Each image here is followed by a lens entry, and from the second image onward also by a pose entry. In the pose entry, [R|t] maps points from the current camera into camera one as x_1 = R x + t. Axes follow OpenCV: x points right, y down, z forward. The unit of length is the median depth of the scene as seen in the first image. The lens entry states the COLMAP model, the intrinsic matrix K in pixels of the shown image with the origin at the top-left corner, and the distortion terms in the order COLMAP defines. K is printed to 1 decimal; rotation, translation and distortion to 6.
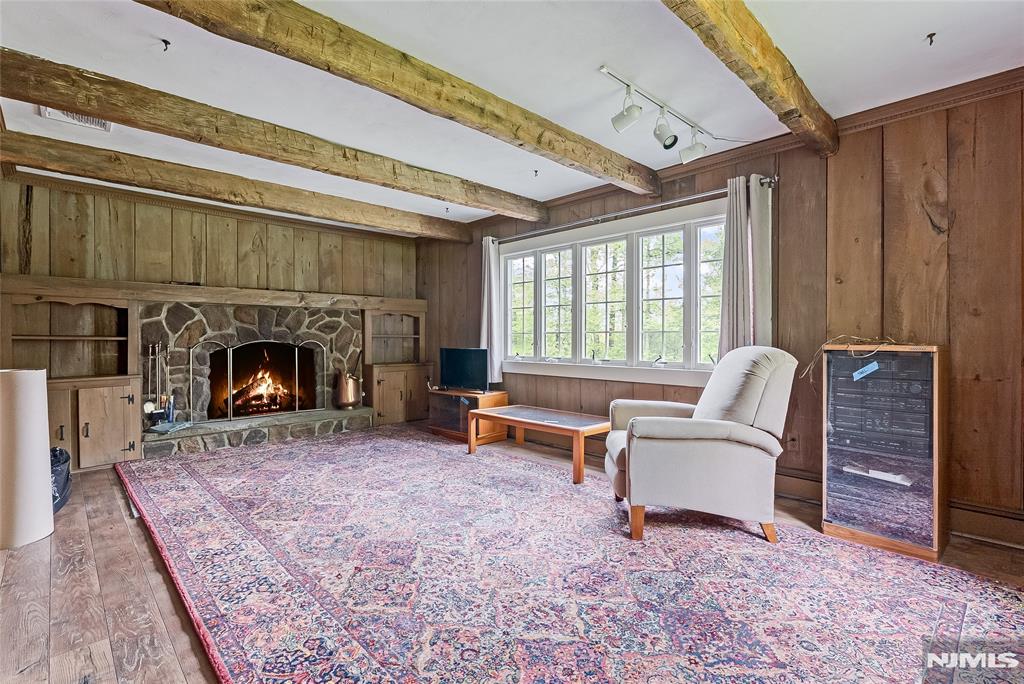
lens RADIAL K [[474.2, 0, 511.3], [0, 474.2, 338.9], [0, 0, 1]] dist [-0.001889, -0.000058]
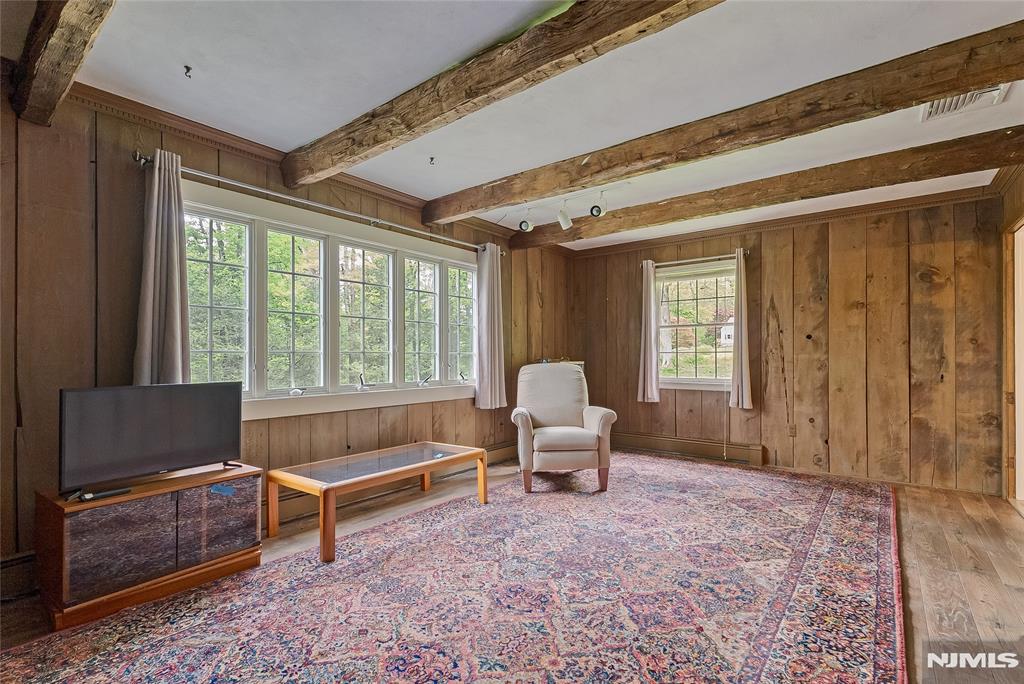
lens RADIAL K [[474.2, 0, 511.3], [0, 474.2, 351.5], [0, 0, 1]] dist [-0.001889, -0.000058]
pose [[-0.139871, 0.011841, 0.990099, -1.148836], [0.005073, 0.999924, -0.011241, -0.007453], [-0.990157, 0.003450, -0.139920, 1.431598]]
